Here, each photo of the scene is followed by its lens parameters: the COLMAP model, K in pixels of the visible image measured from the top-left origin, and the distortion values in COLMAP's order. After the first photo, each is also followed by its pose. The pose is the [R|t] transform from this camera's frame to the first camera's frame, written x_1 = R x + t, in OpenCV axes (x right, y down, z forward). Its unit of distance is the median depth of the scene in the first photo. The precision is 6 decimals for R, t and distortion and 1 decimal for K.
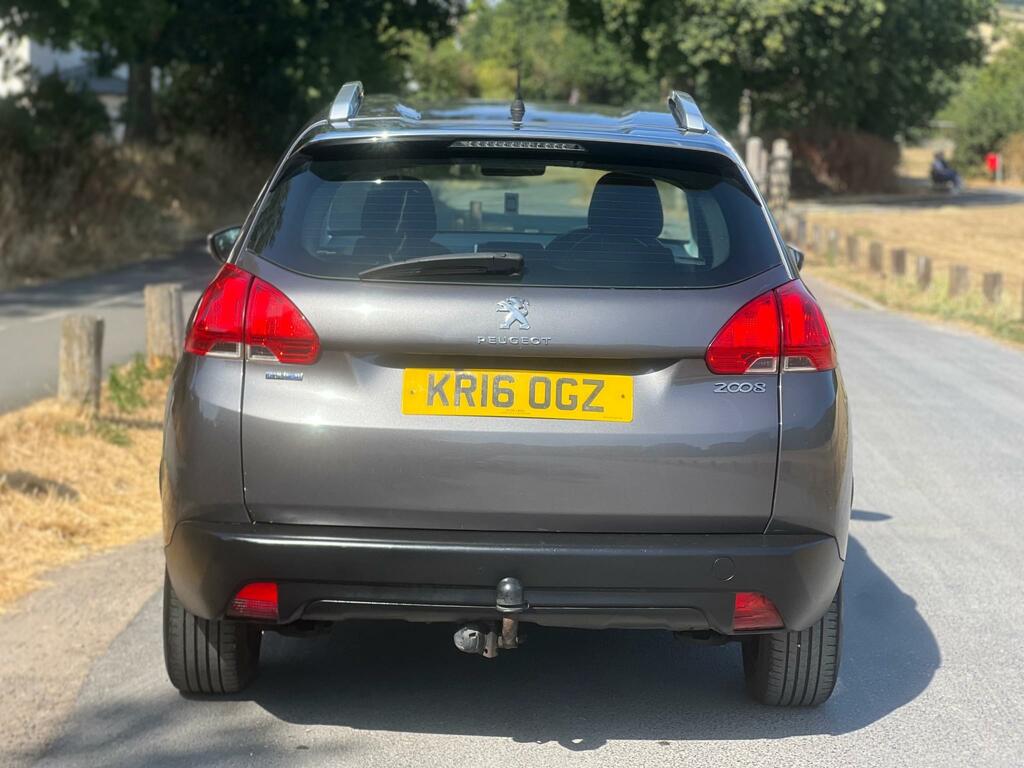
lens RADIAL K [[2172.3, 0, 510.3], [0, 2172.3, 381.0], [0, 0, 1]] dist [0.139273, 0.000000]
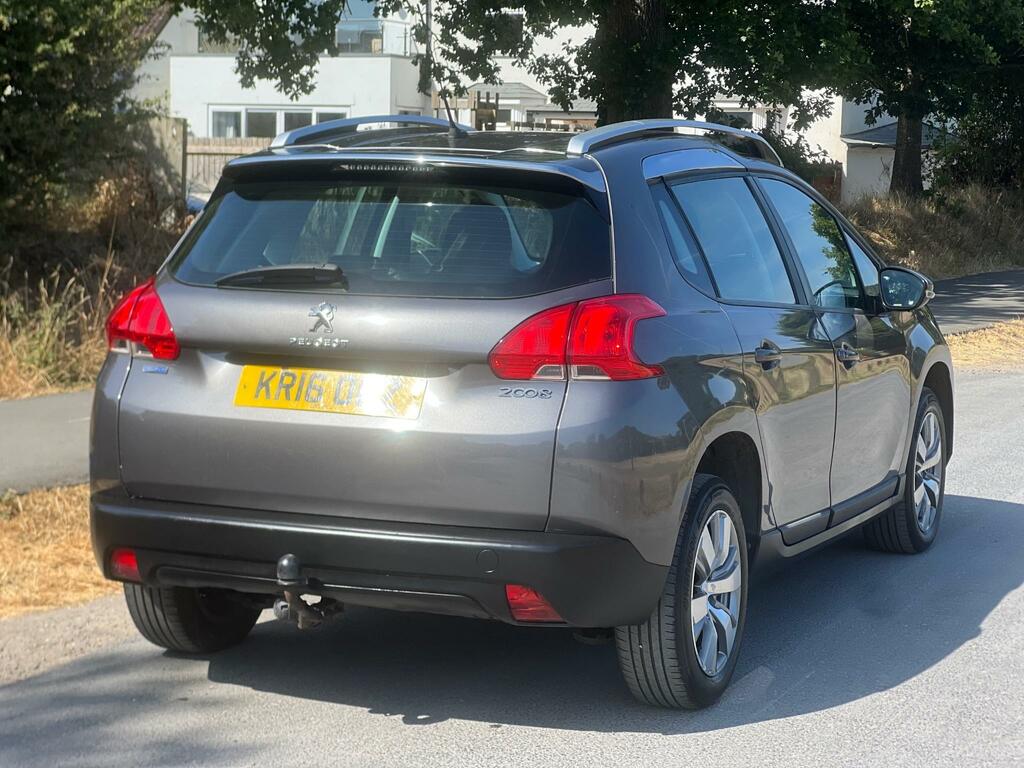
lens RADIAL K [[2172.3, 0, 513.2], [0, 2172.3, 387.6], [0, 0, 1]] dist [0.139273, 0.000000]
pose [[0.920495, 0.030839, -0.389536, 0.493228], [-0.038401, 0.999195, -0.011639, 0.012693], [0.388863, 0.025672, 0.920938, 0.017018]]
